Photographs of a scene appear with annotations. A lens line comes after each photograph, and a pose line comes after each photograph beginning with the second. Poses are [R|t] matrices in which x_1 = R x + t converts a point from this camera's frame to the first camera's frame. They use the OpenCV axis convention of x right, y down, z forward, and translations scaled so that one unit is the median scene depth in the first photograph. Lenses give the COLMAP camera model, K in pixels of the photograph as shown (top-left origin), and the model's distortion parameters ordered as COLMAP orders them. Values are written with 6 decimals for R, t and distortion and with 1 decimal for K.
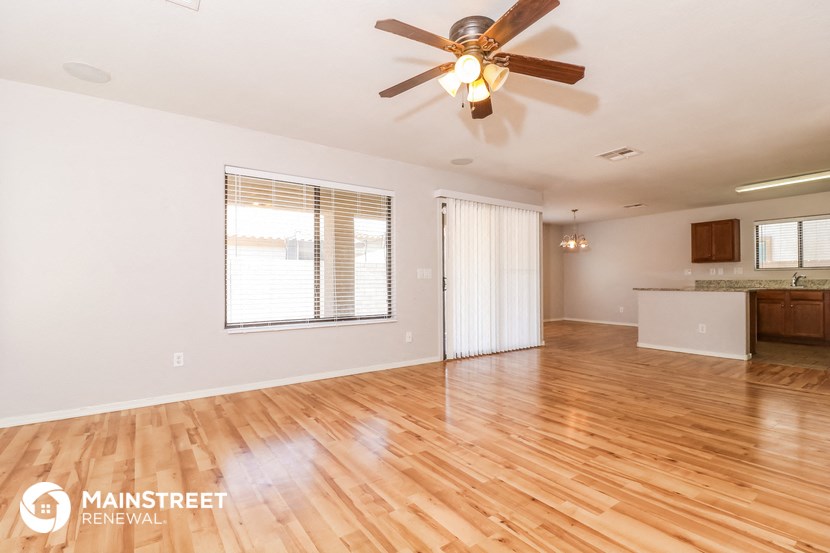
lens RADIAL K [[398.6, 0, 421.2], [0, 398.6, 277.0], [0, 0, 1]] dist [-0.021206, -0.001054]
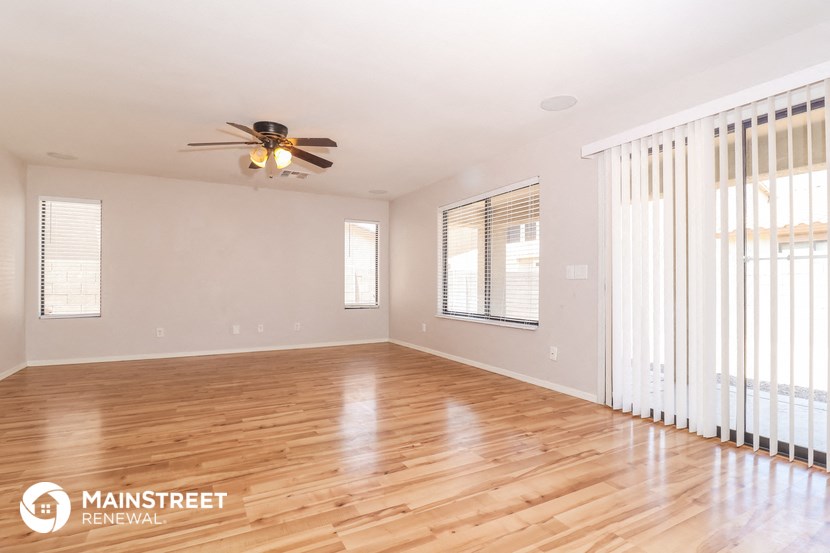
lens RADIAL K [[398.6, 0, 422.9], [0, 398.6, 280.2], [0, 0, 1]] dist [-0.021206, -0.001054]
pose [[-0.112071, -0.011715, -0.993631, 1.442609], [0.010043, 0.999866, -0.012922, 0.031446], [0.993649, -0.011427, -0.111939, 1.567188]]
